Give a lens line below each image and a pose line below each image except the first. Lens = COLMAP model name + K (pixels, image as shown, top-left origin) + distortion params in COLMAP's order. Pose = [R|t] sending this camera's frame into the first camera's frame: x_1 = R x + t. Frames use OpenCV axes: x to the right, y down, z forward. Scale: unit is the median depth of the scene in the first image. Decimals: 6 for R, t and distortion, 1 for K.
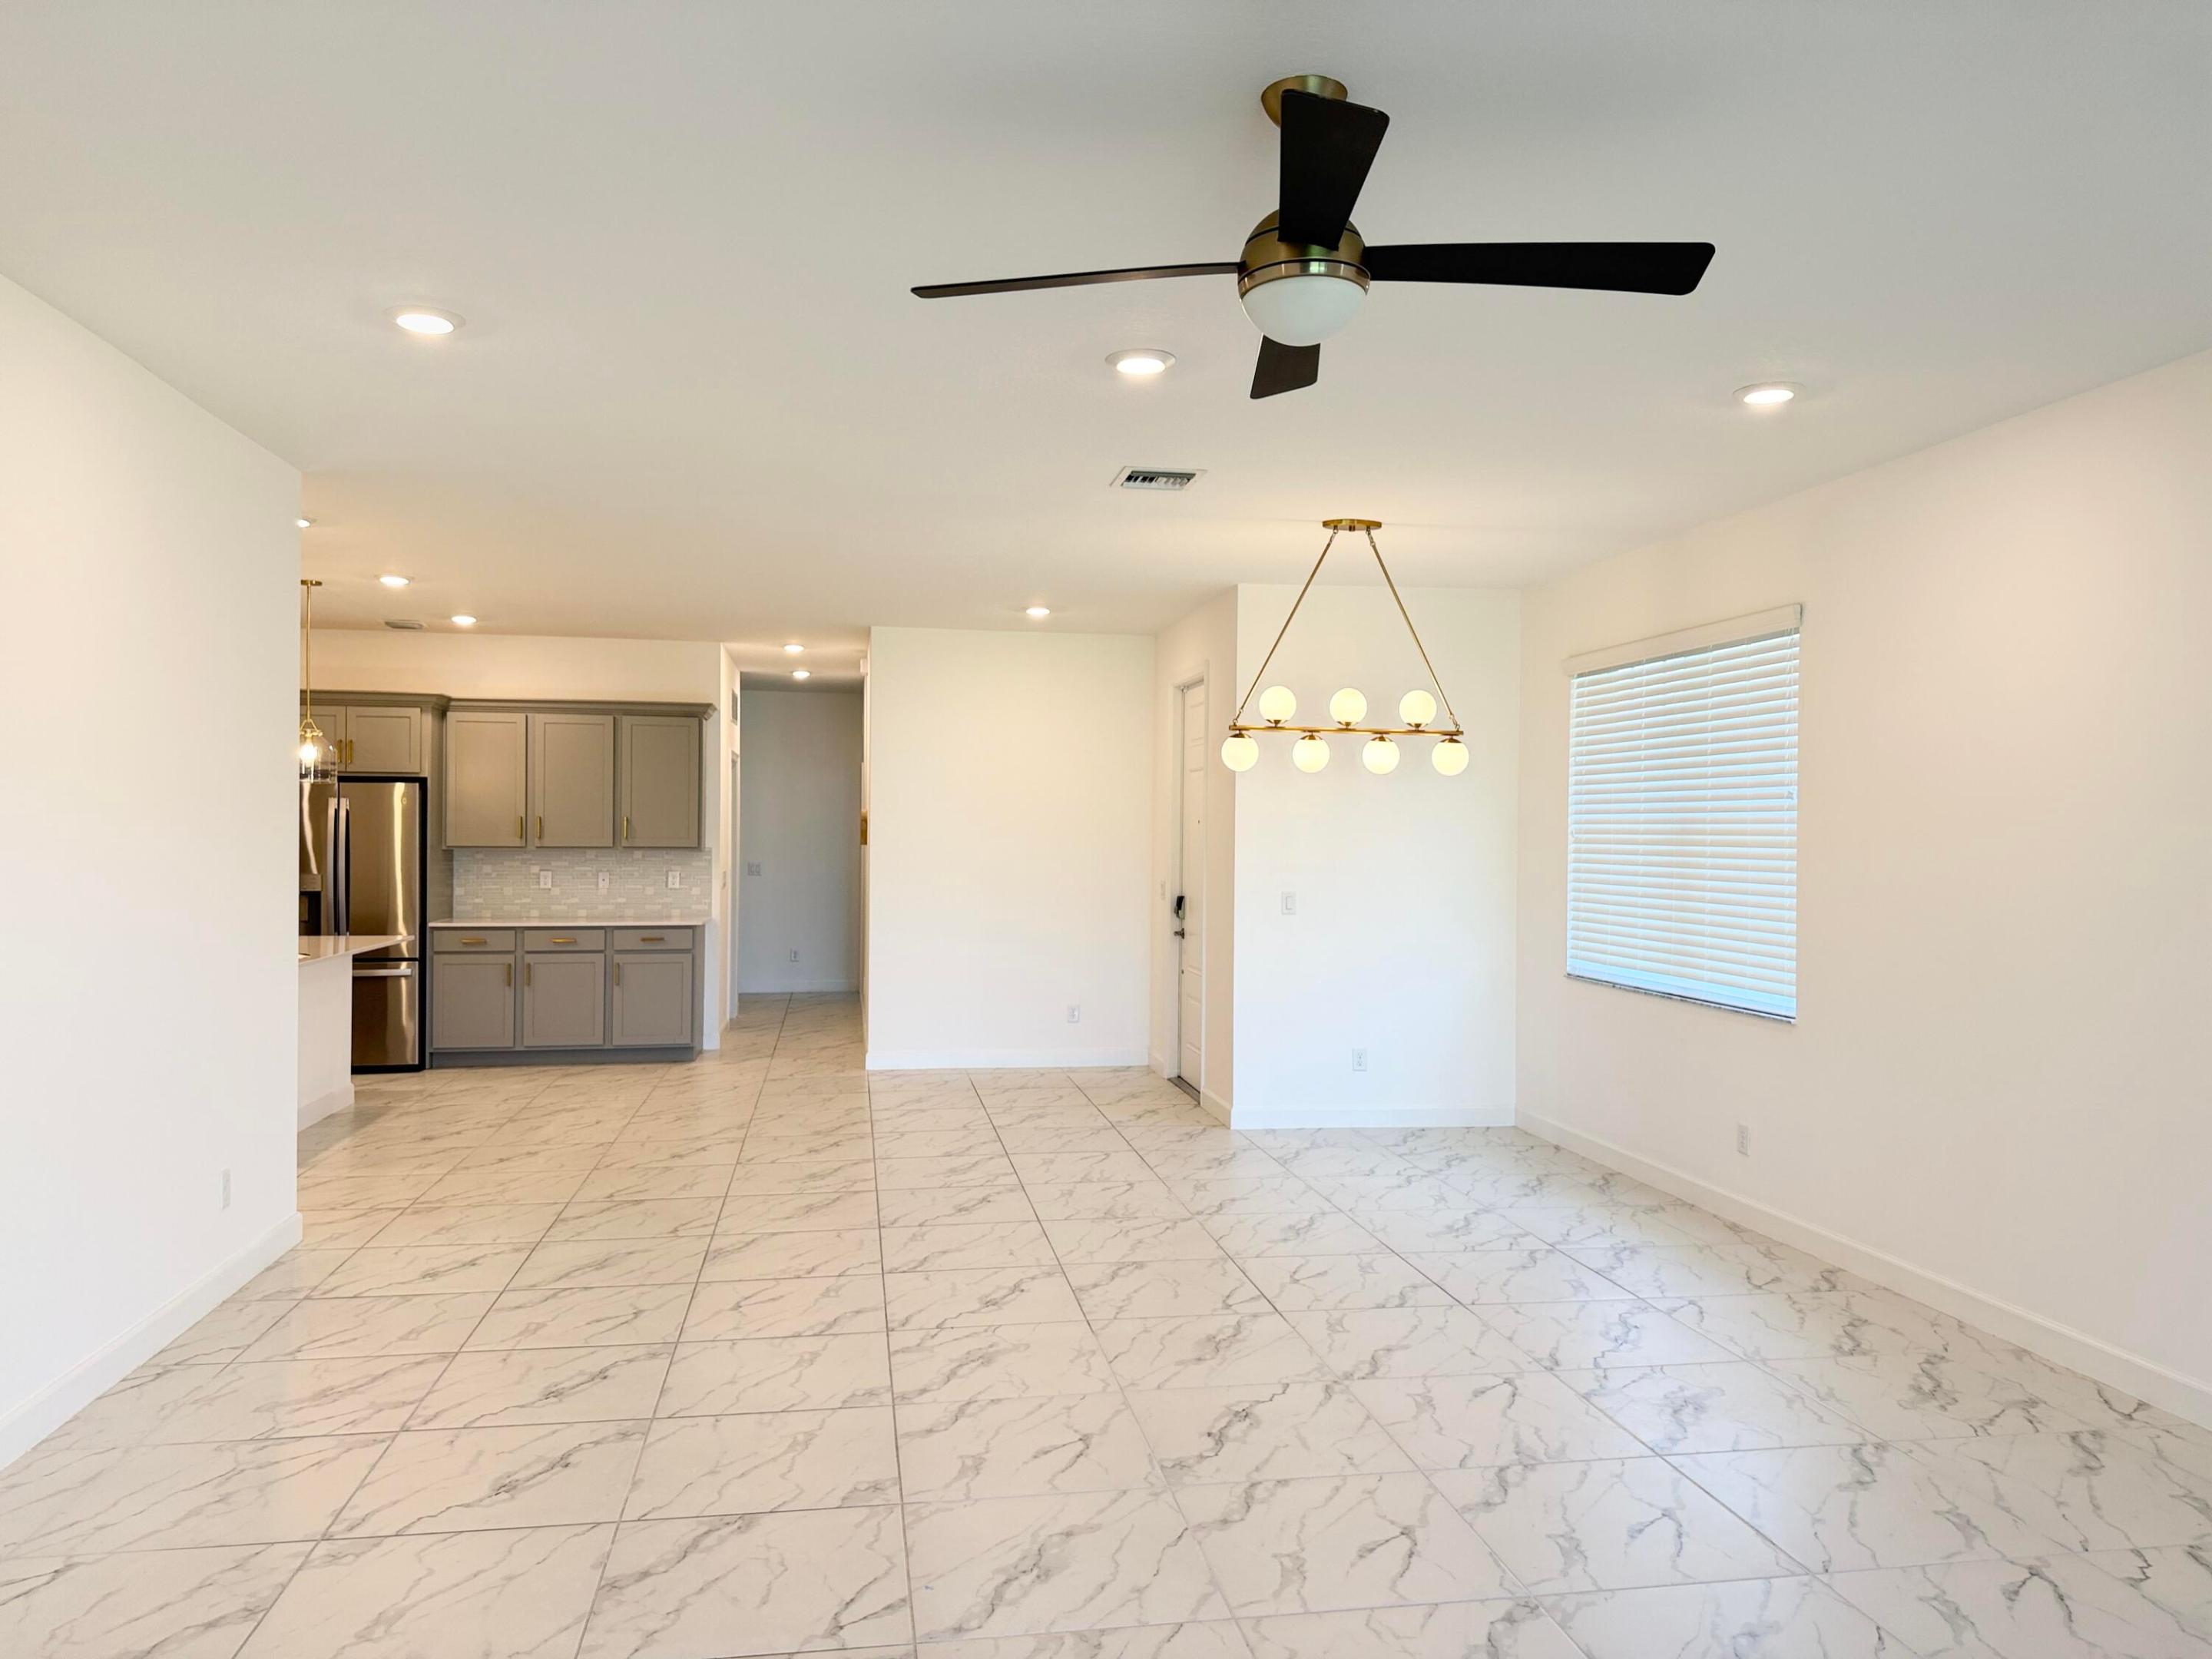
lens RADIAL K [[1526.0, 0, 1114.7], [0, 1526.0, 832.2], [0, 0, 1]] dist [0.019779, -0.018824]
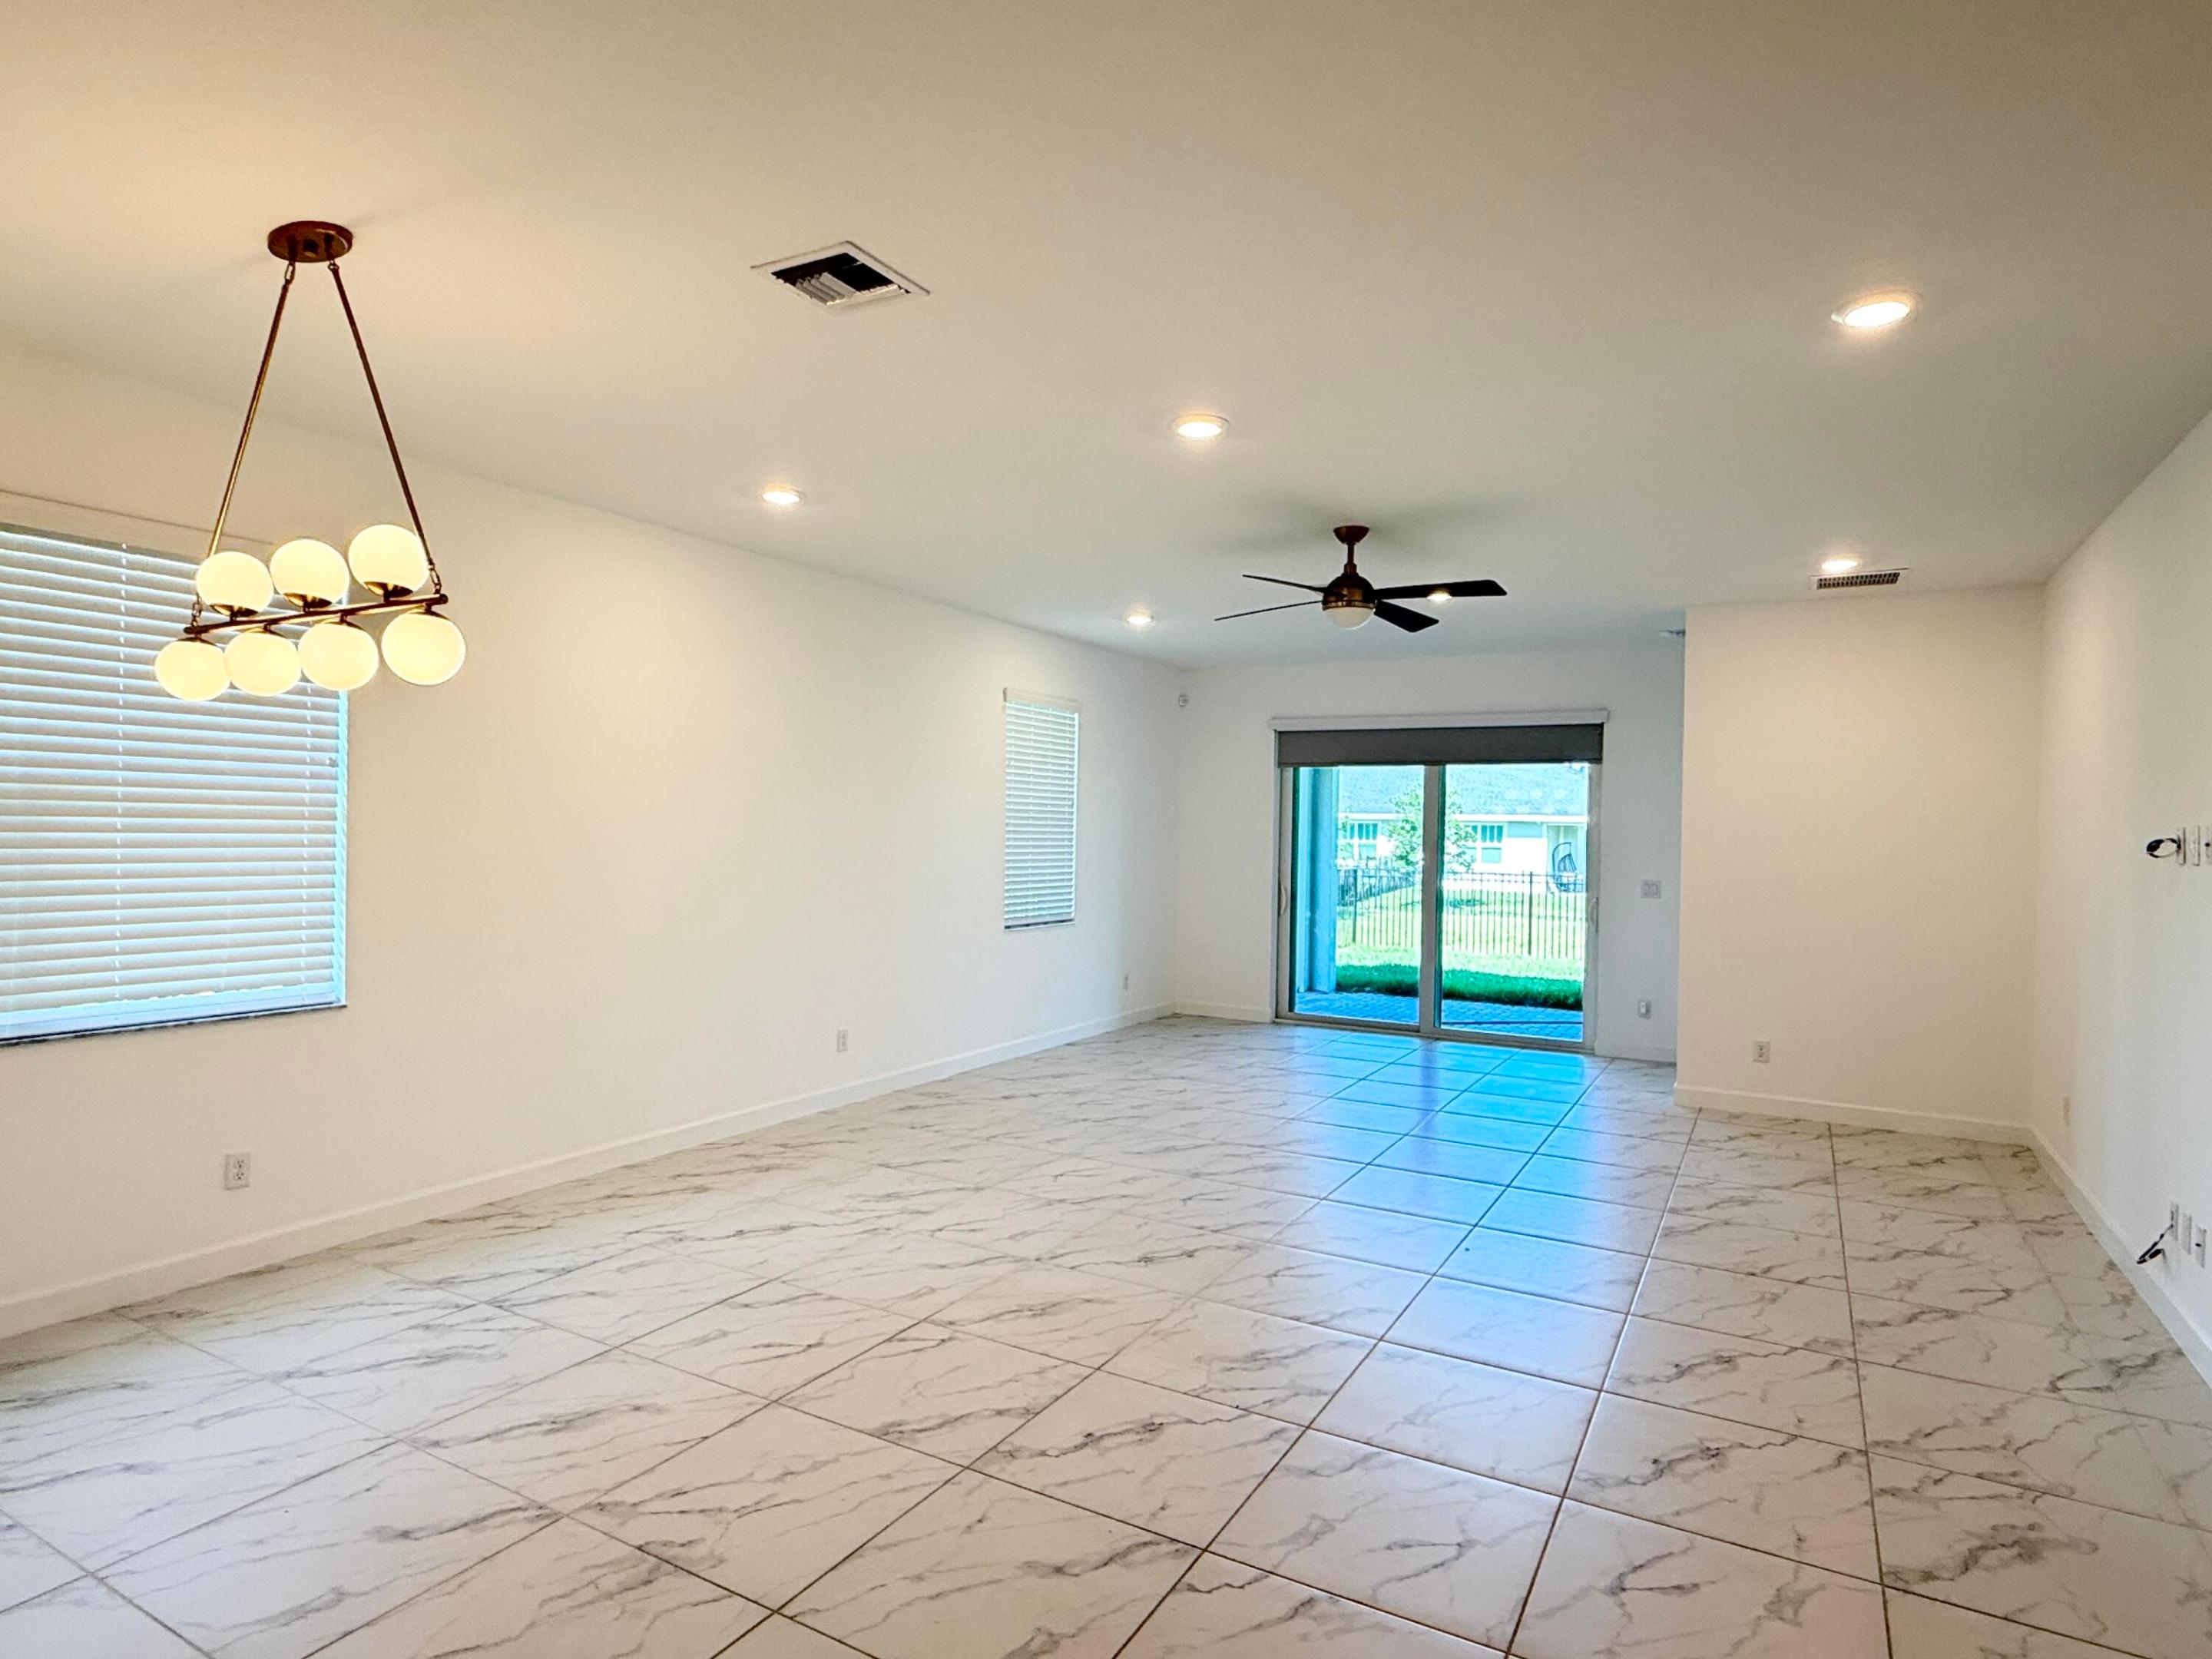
lens RADIAL K [[1229.4, 0, 1086.9], [0, 1229.4, 836.6], [0, 0, 1]] dist [0.002830, -0.000219]
pose [[-0.762415, -0.029631, 0.646410, -0.239546], [-0.026046, 0.999547, 0.015099, -0.001667], [-0.646564, -0.005325, -0.762841, 0.792389]]
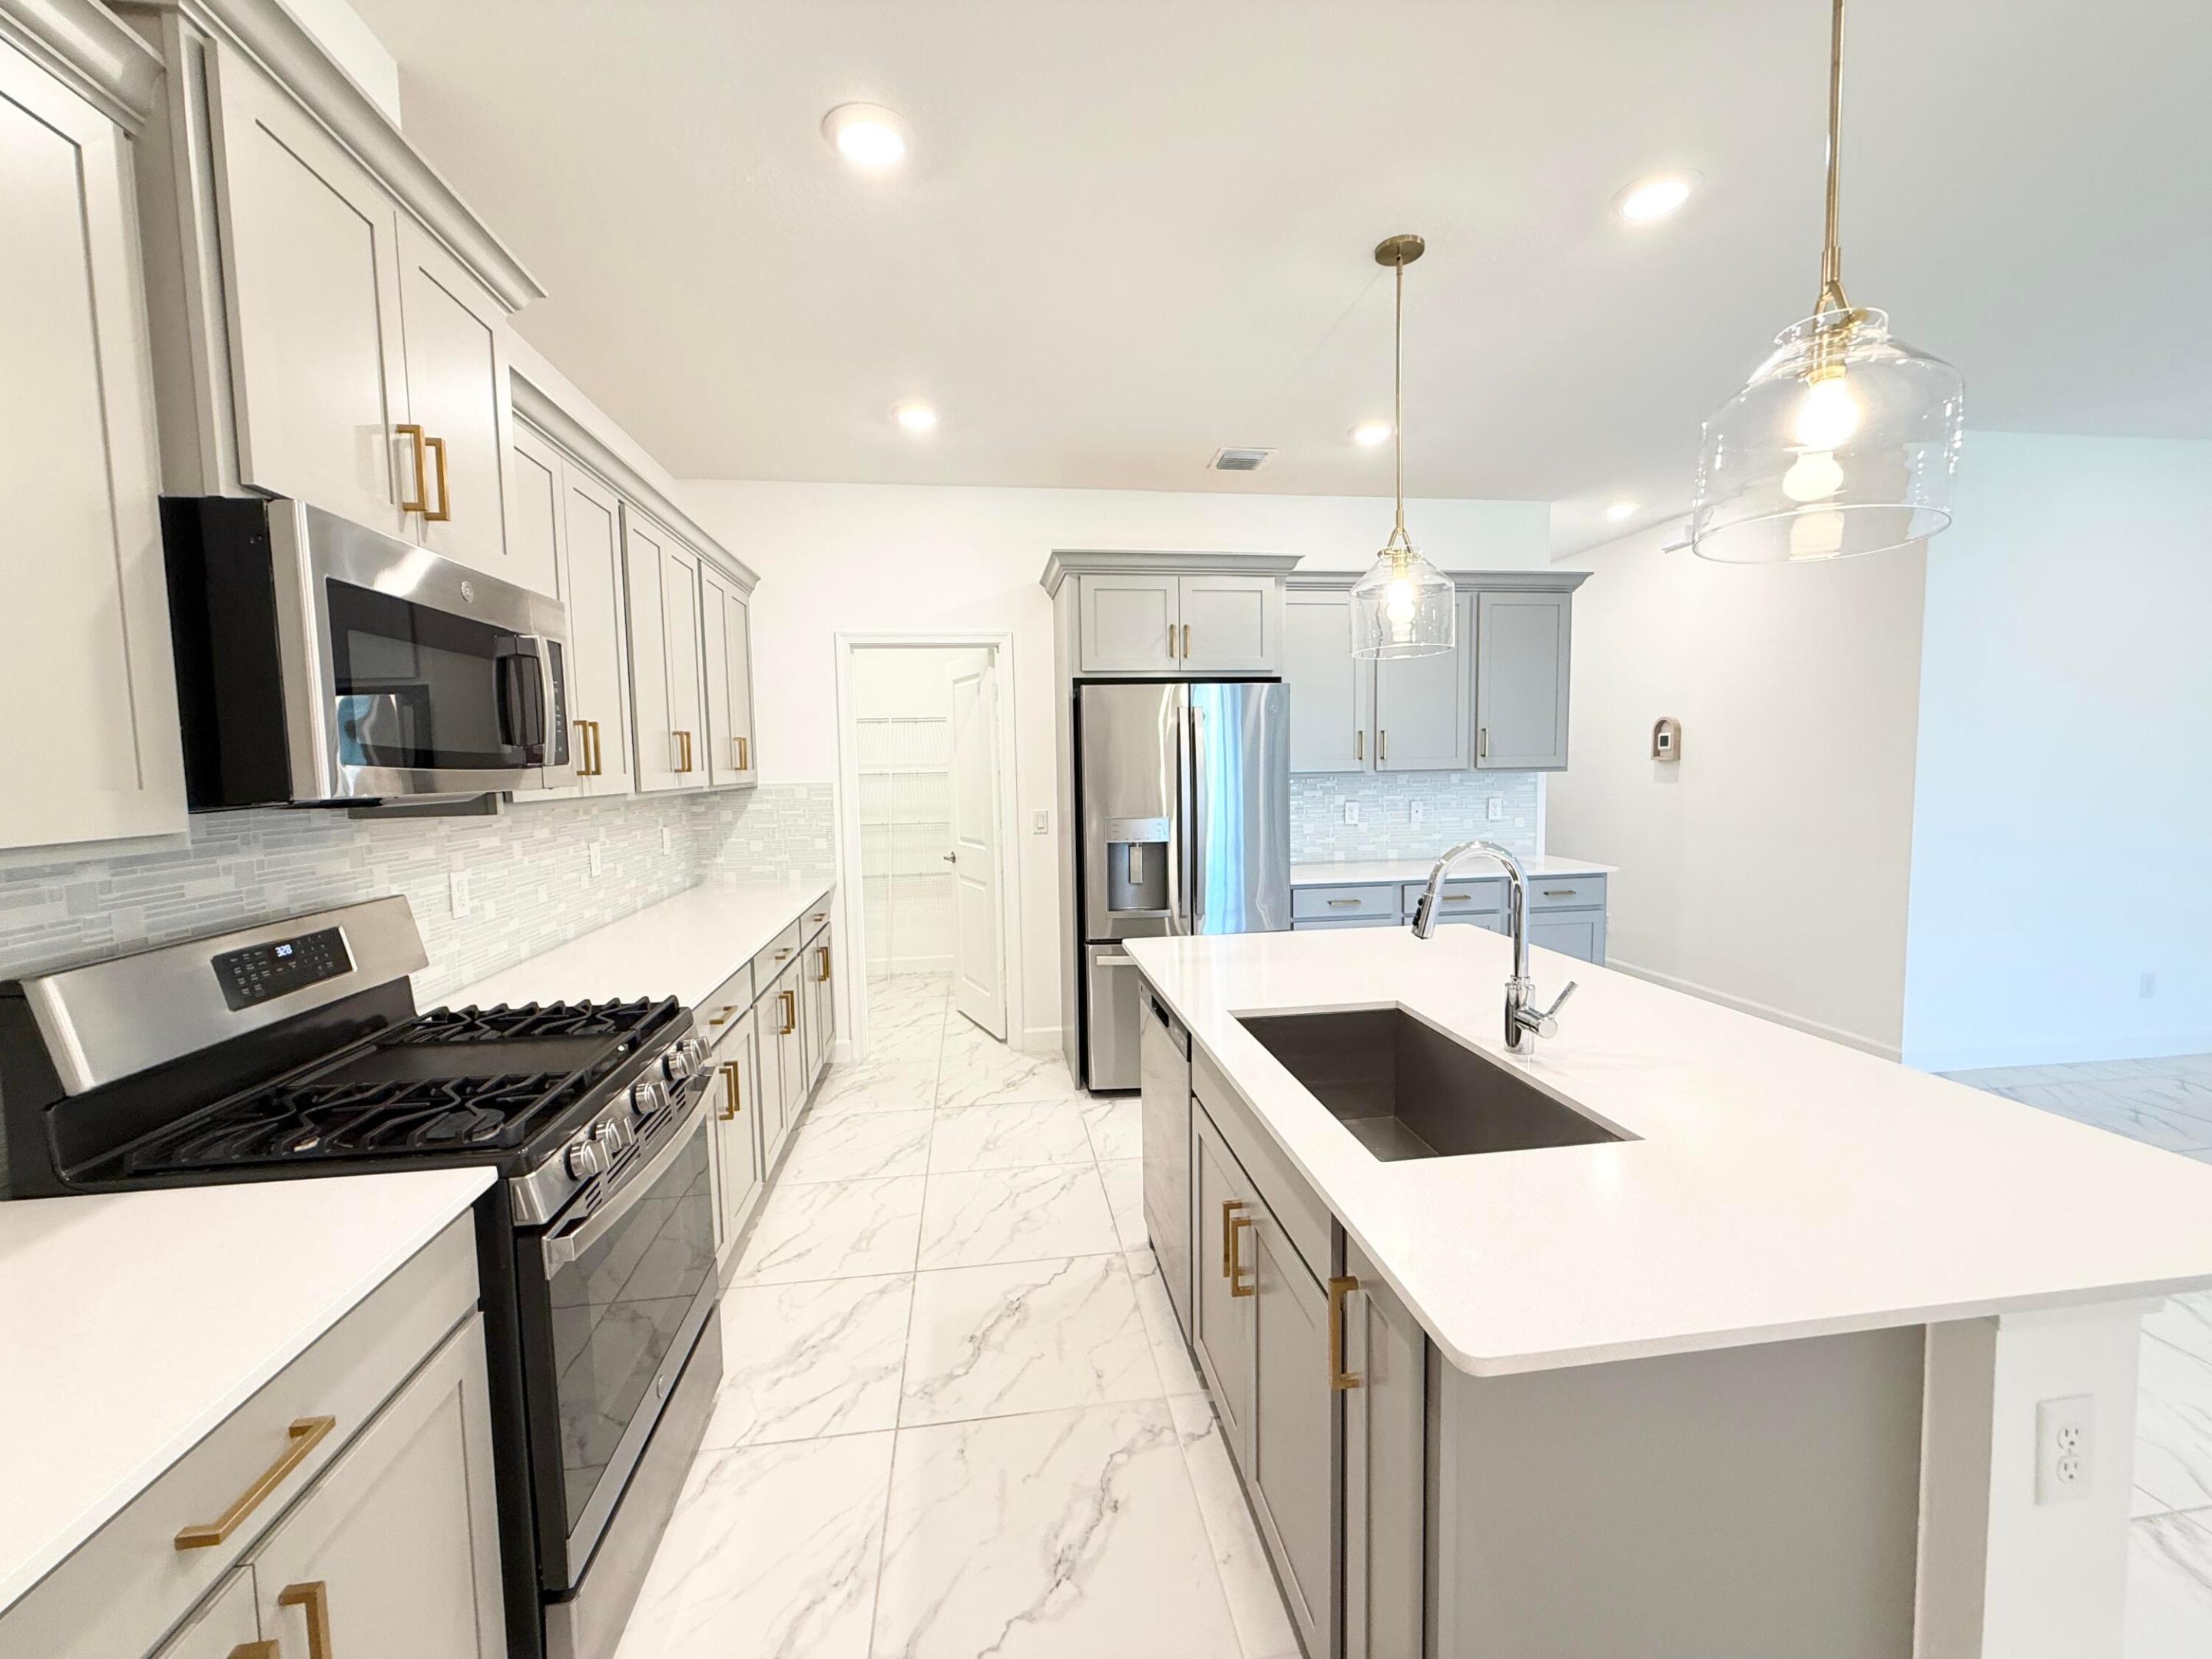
lens RADIAL K [[889.3, 0, 1103.7], [0, 889.3, 828.1], [0, 0, 1]] dist [-0.001580, 0.000456]
pose [[0.999193, -0.023187, -0.032804, -0.538486], [0.025671, 0.996665, 0.077465, -0.000021], [0.030899, -0.078245, 0.996455, 0.601002]]
